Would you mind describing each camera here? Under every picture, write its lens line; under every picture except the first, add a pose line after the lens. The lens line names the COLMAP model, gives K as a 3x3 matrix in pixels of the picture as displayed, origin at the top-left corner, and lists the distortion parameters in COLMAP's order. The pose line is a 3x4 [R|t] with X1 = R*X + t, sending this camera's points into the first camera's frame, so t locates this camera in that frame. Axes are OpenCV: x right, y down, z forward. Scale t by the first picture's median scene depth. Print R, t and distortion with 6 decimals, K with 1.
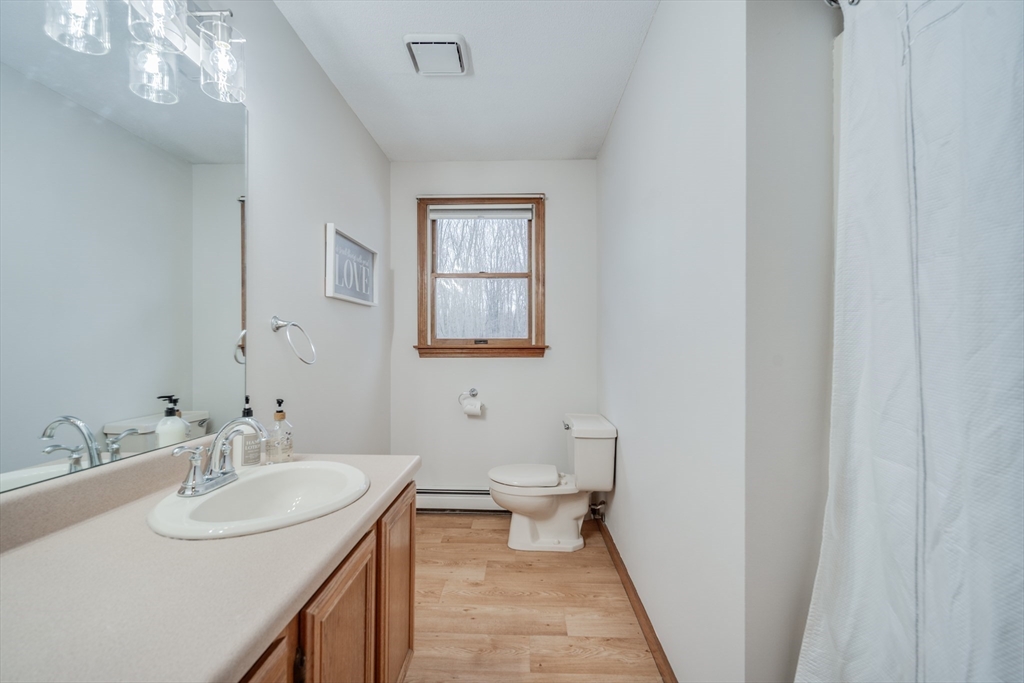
lens RADIAL K [[448.0, 0, 510.6], [0, 448.0, 347.5], [0, 0, 1]] dist [0.002209, 0.000646]
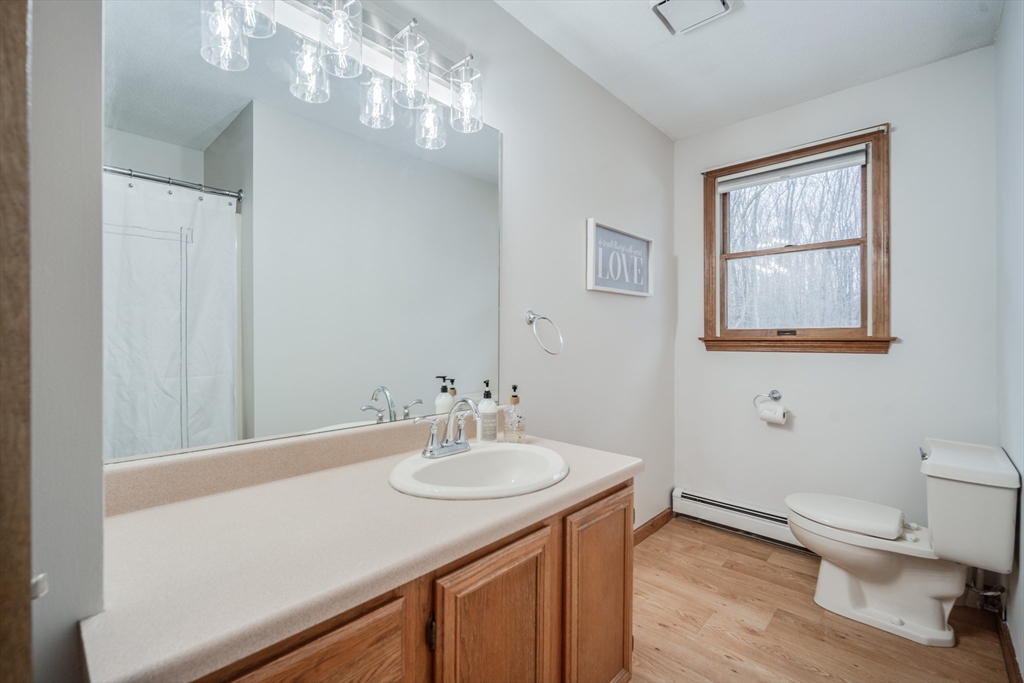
lens RADIAL K [[446.8, 0, 488.4], [0, 446.8, 337.8], [0, 0, 1]] dist [0.001563, -0.000233]
pose [[0.752797, -0.000519, -0.658253, 0.081569], [-0.002517, 0.999990, -0.003667, 0.001272], [0.658248, 0.004417, 0.752788, 0.063156]]
